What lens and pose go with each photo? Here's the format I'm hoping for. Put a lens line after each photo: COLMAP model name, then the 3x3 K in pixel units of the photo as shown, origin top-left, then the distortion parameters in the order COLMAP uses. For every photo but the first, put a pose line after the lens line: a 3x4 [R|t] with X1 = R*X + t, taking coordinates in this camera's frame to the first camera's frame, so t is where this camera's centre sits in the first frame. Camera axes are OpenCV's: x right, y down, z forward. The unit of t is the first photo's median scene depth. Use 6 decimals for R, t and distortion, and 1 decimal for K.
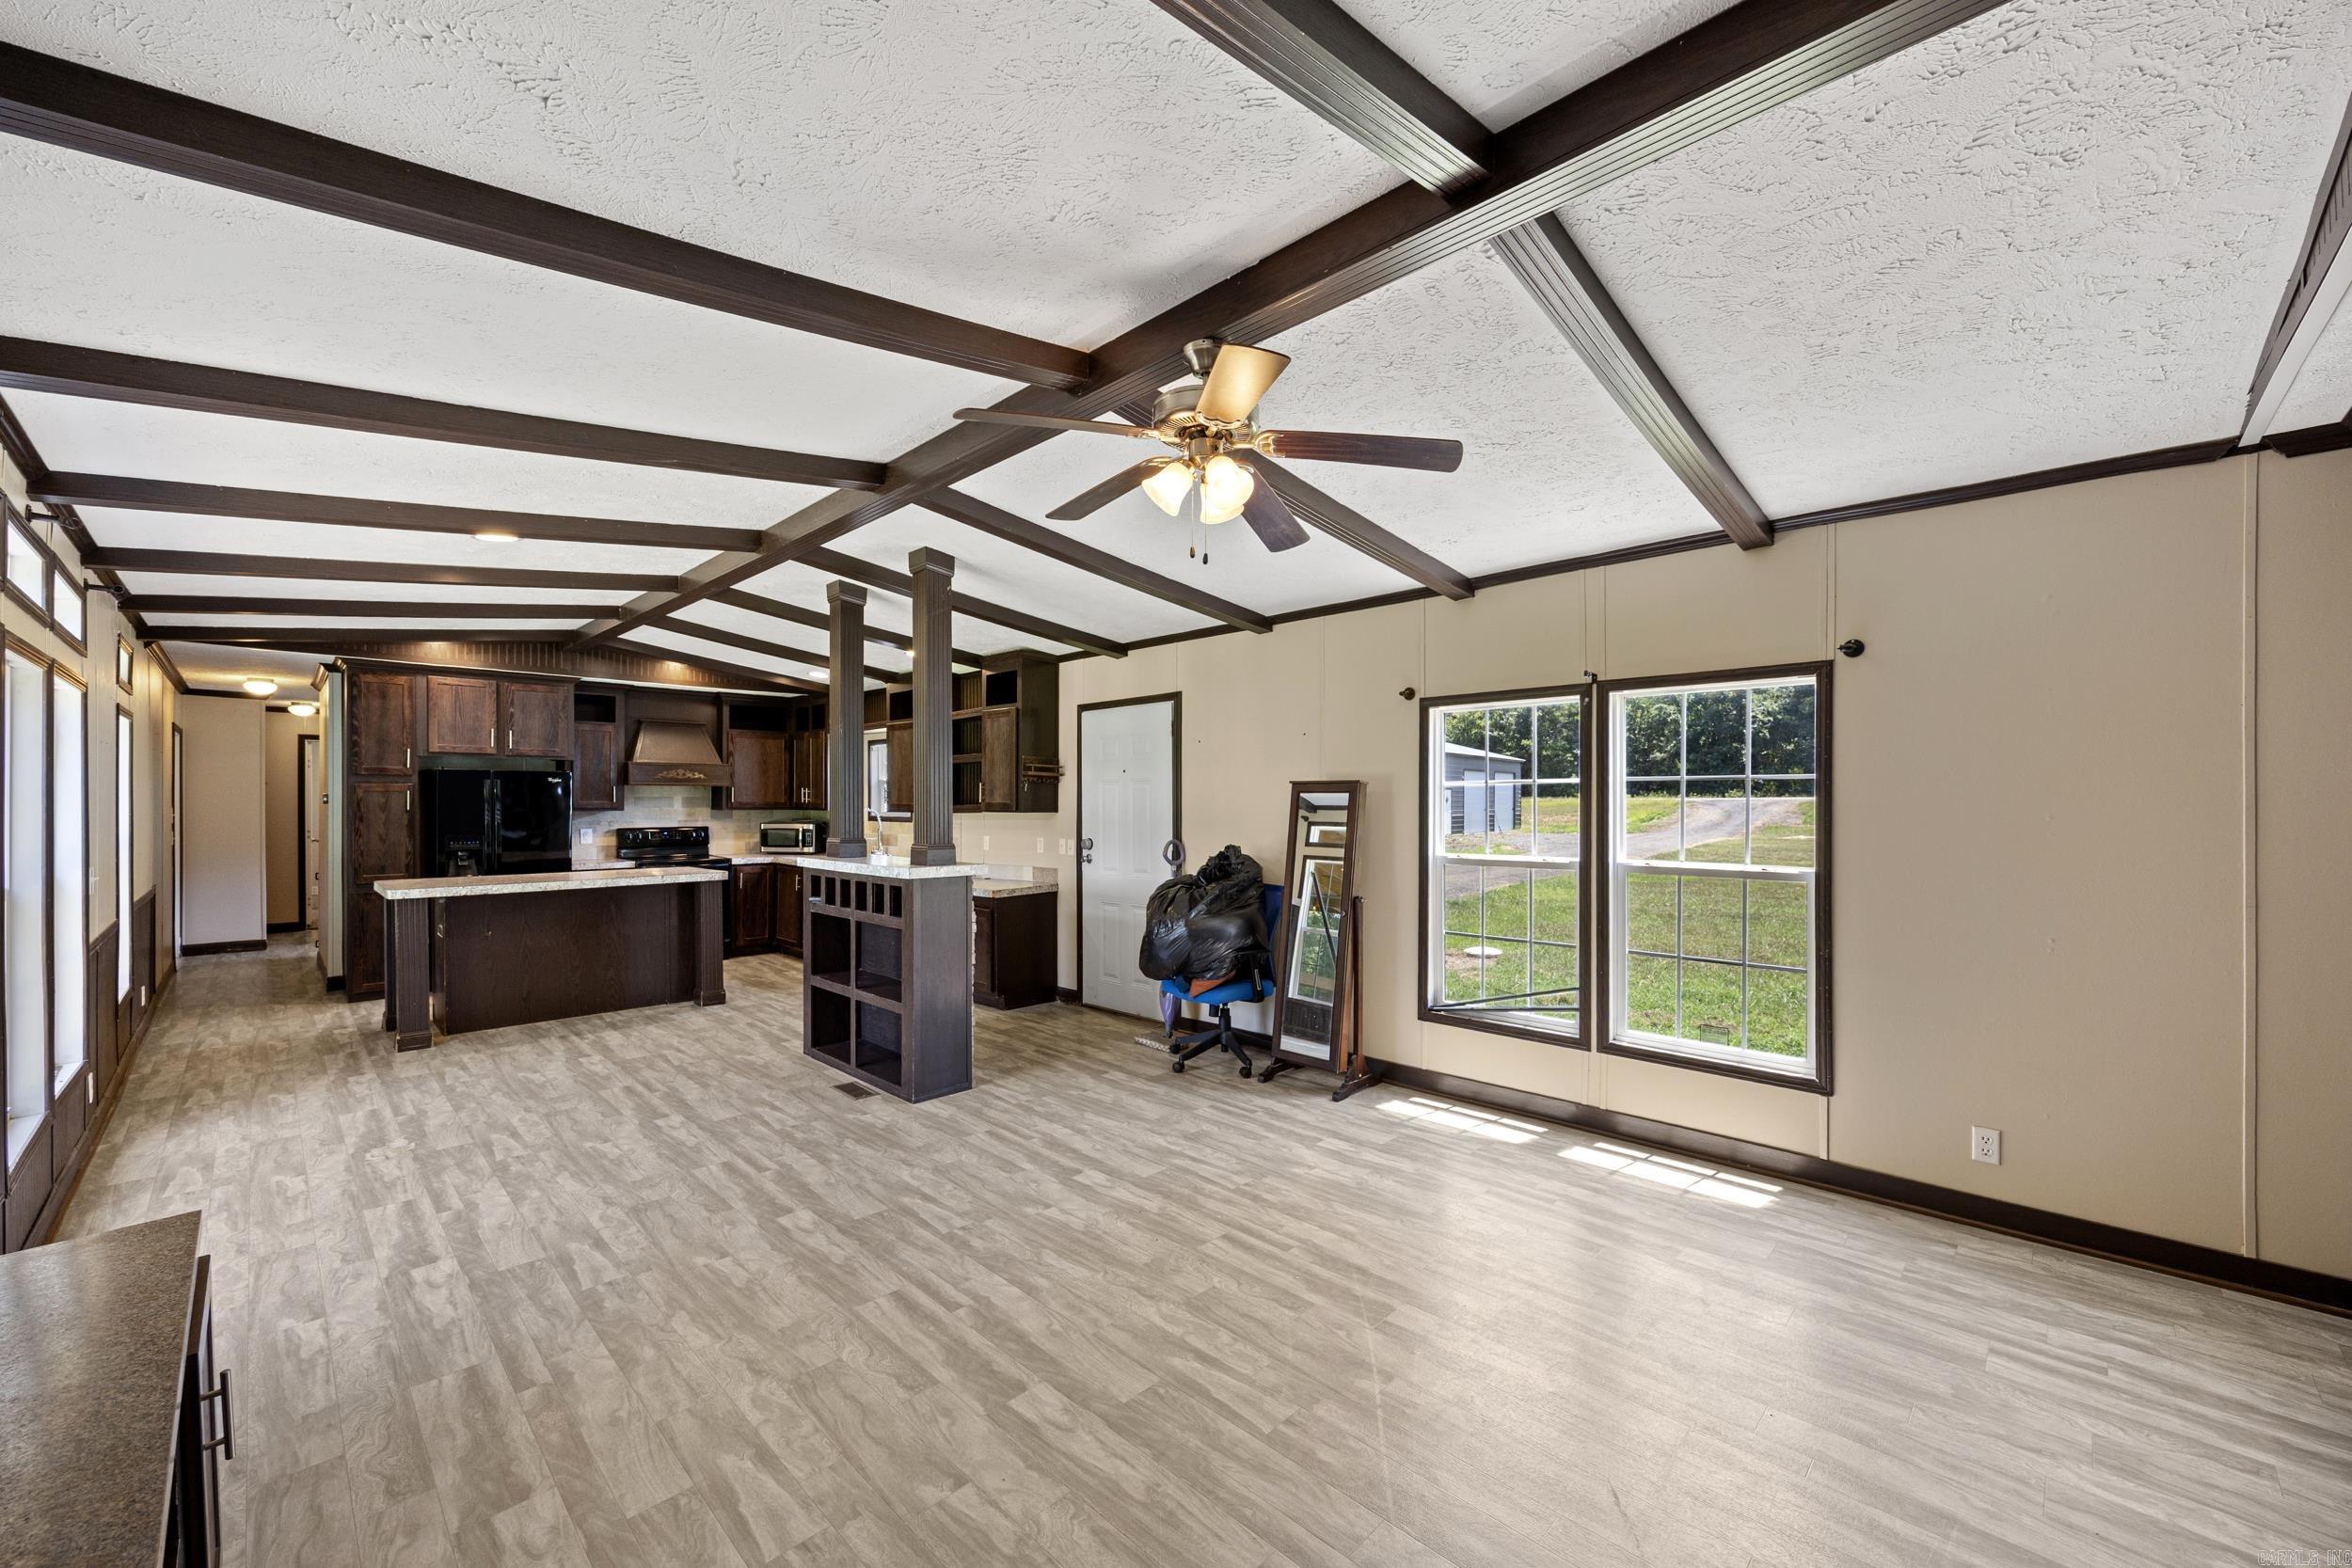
lens RADIAL K [[915.6, 0, 1190.0], [0, 915.6, 814.0], [0, 0, 1]] dist [-0.000525, 0.000083]
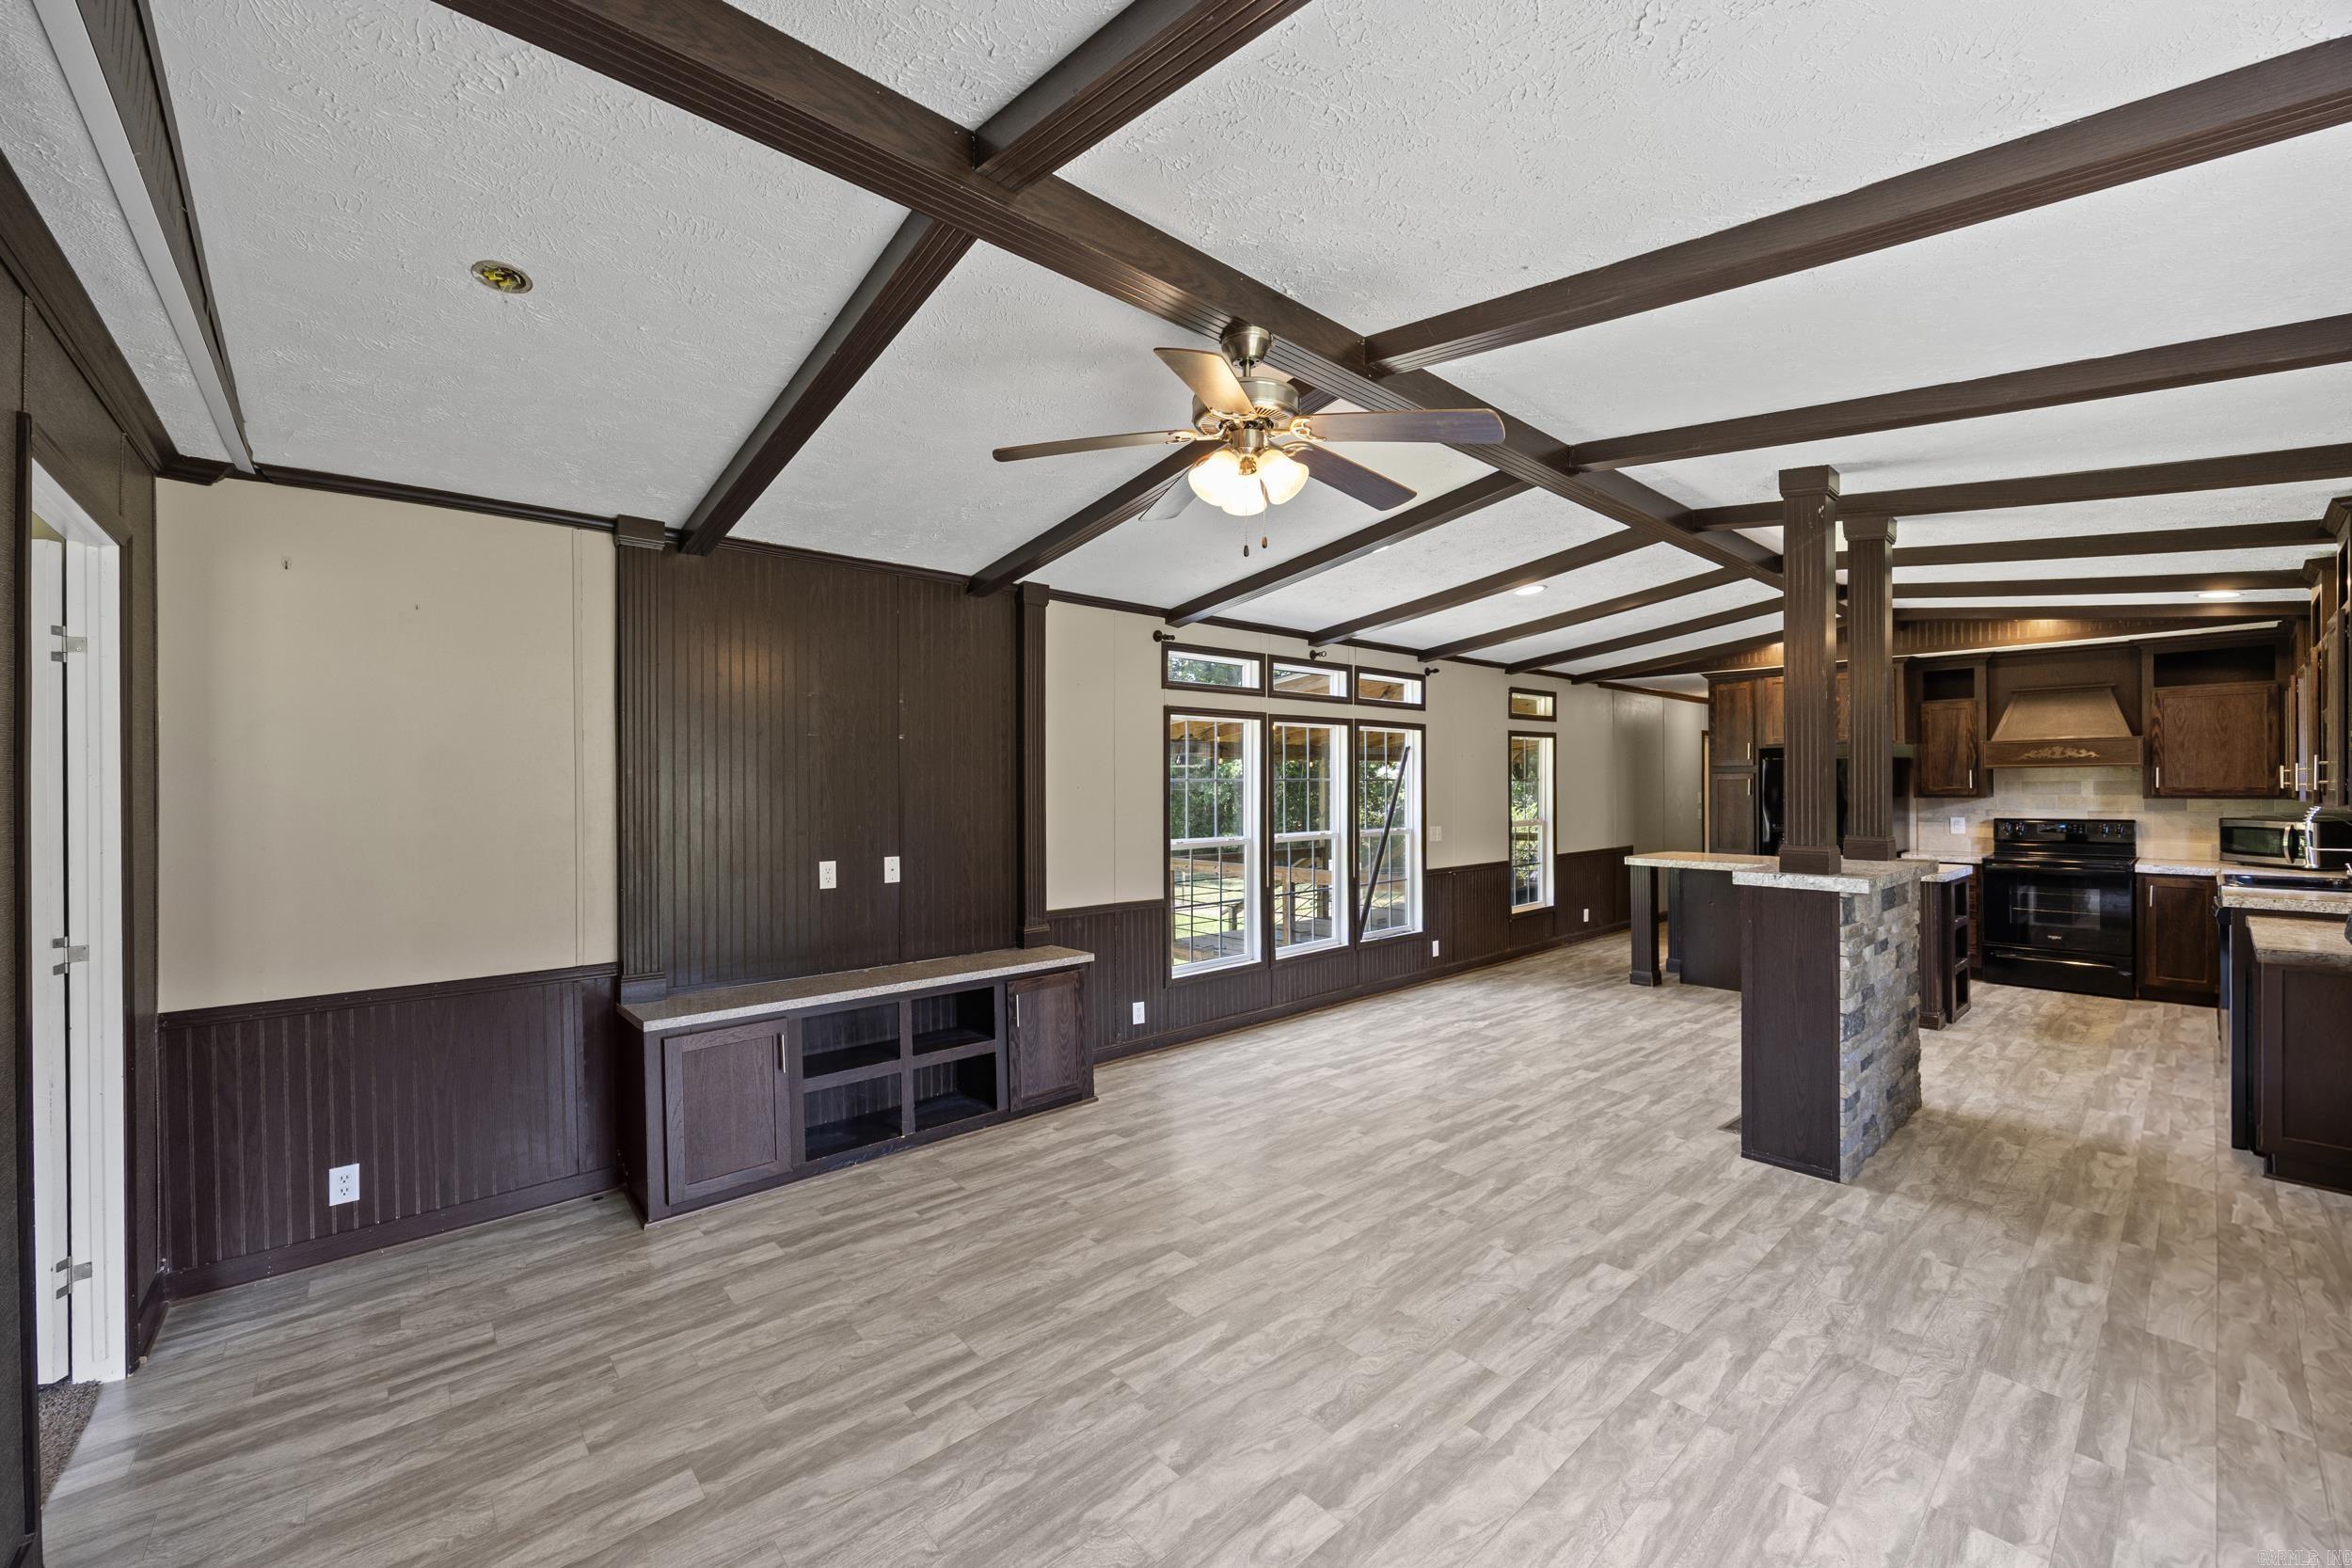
lens RADIAL K [[908.0, 0, 1178.9], [0, 908.0, 837.8], [0, 0, 1]] dist [0.001112, -0.000376]
pose [[-0.078927, 0.051927, -0.995527, 0.634772], [-0.008613, 0.998570, 0.052769, -0.011003], [0.996843, 0.012739, -0.078367, 0.653401]]
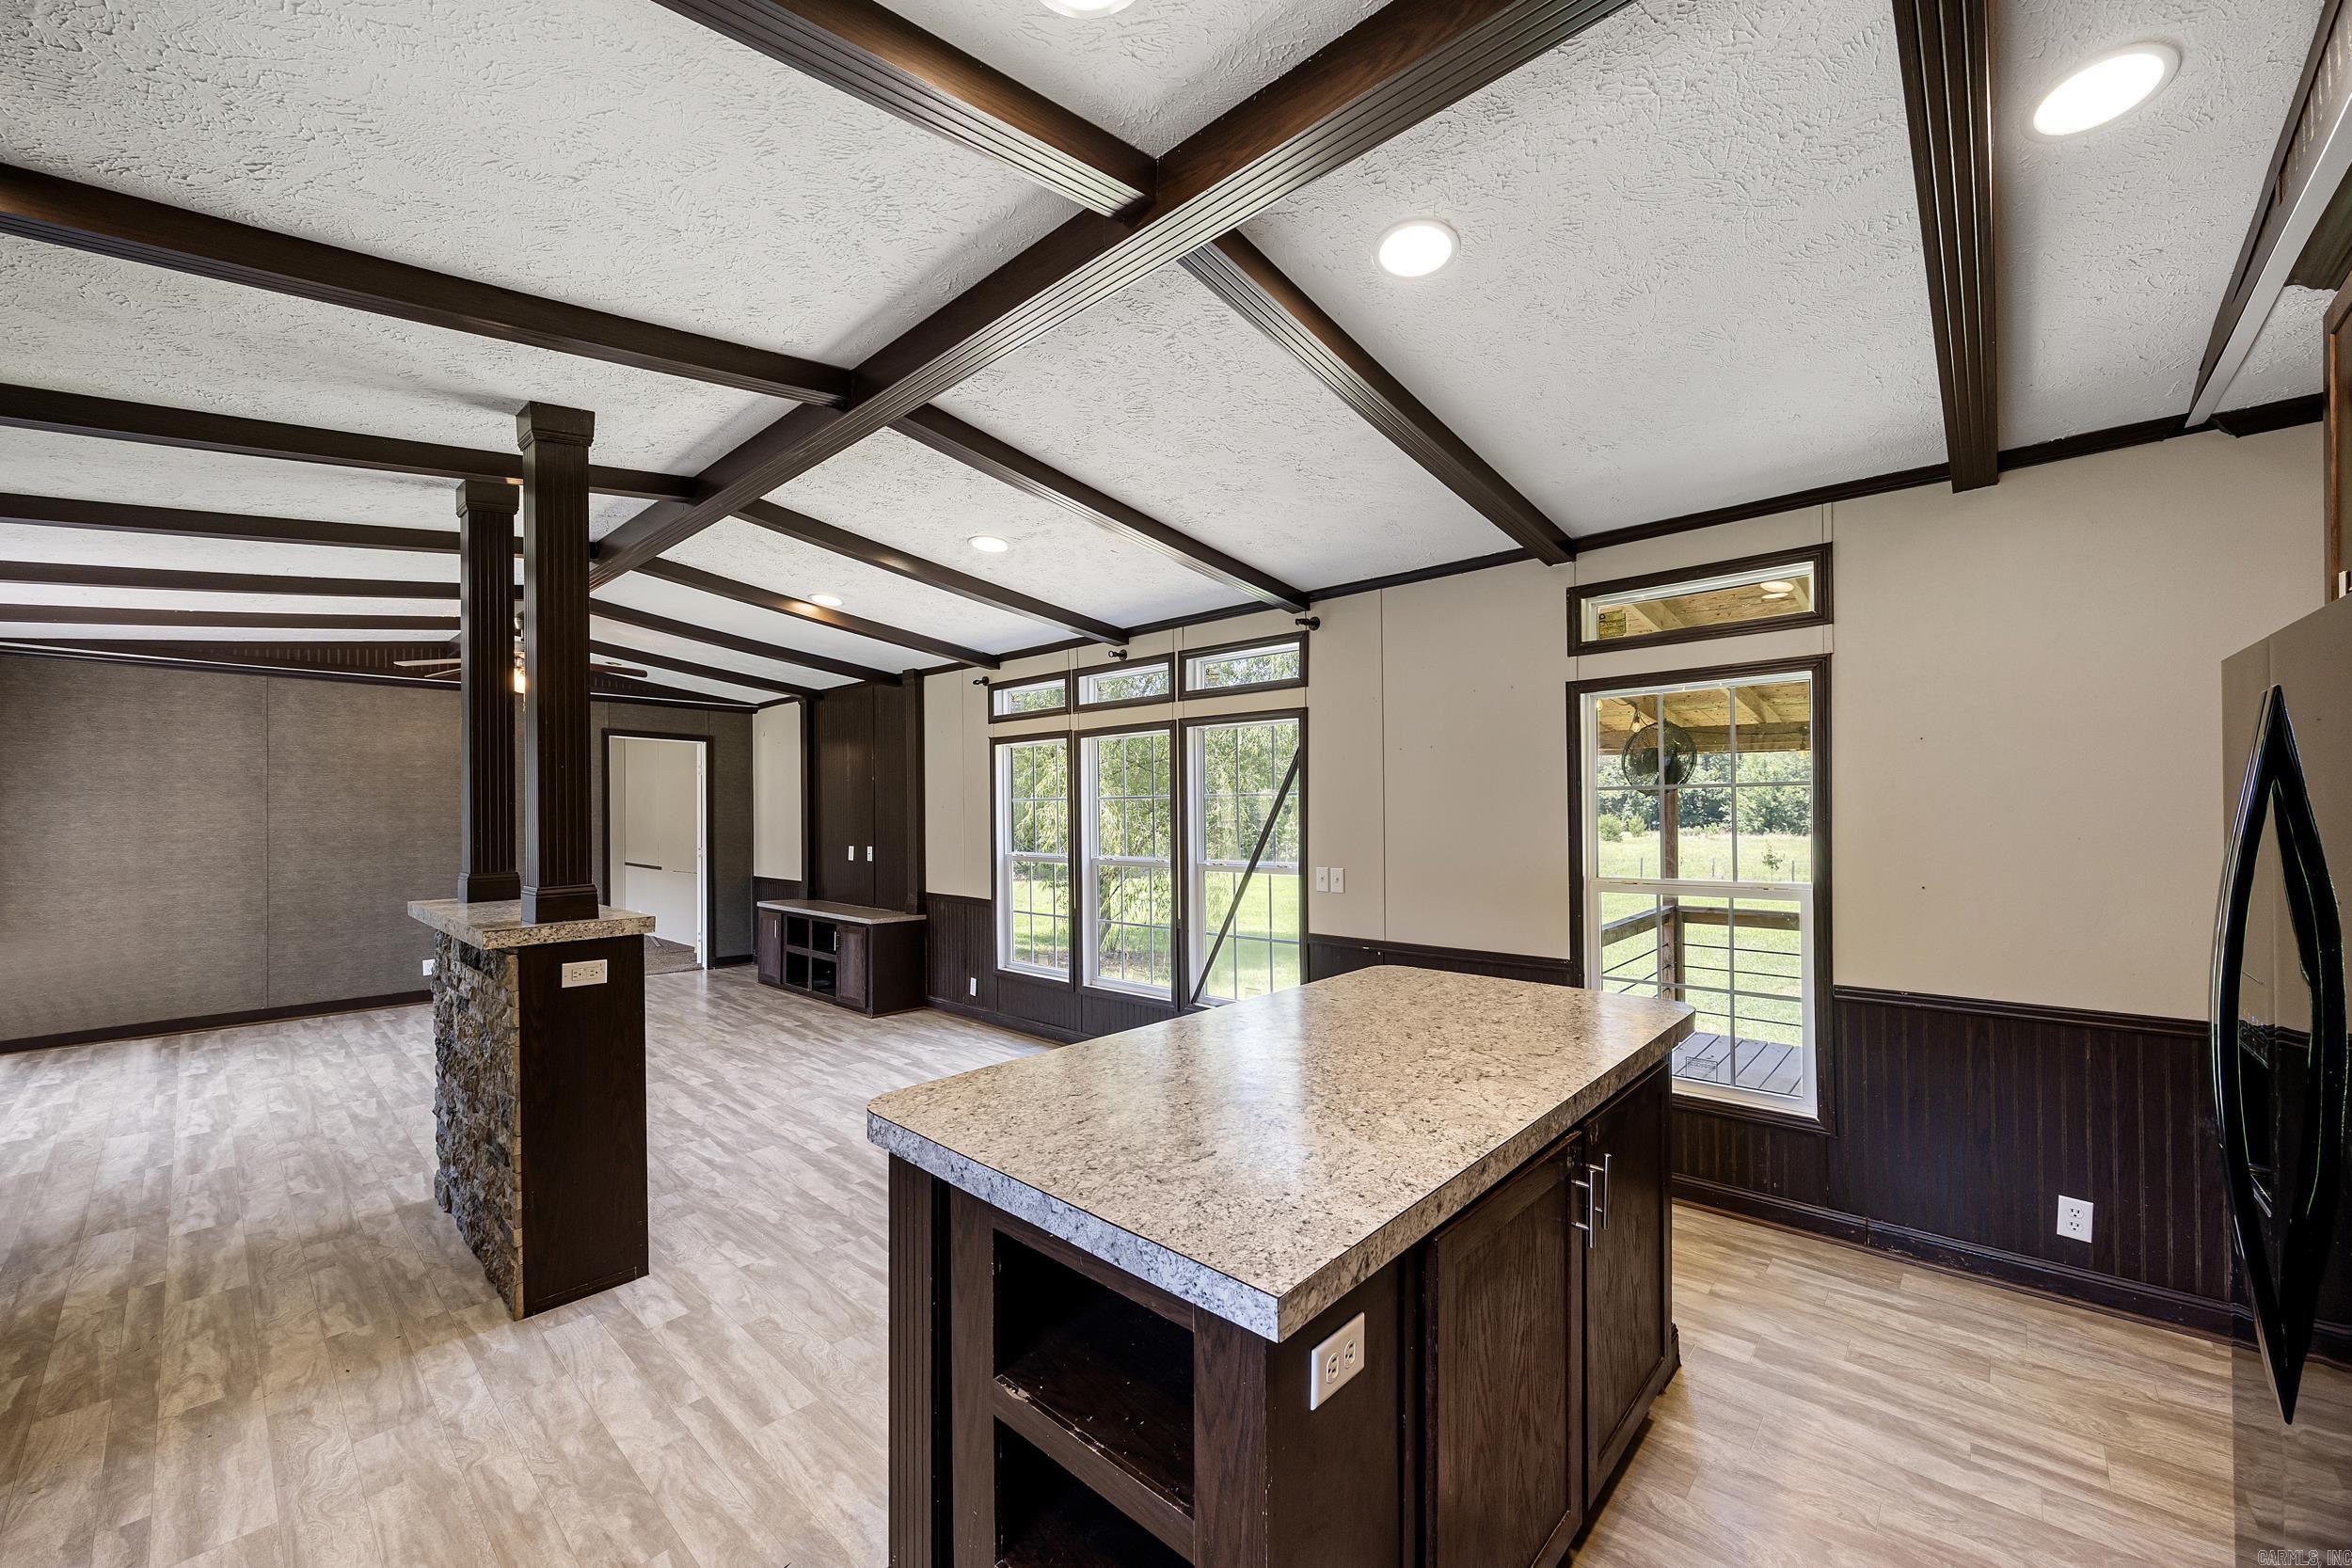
lens RADIAL K [[910.0, 0, 1169.5], [0, 910.0, 808.5], [0, 0, 1]] dist [0.000019, 0.000300]
pose [[-0.999698, 0.008868, -0.022939, -1.022349], [0.008468, 0.999811, 0.017498, -0.034576], [0.023090, 0.017299, -0.999584, 2.185153]]
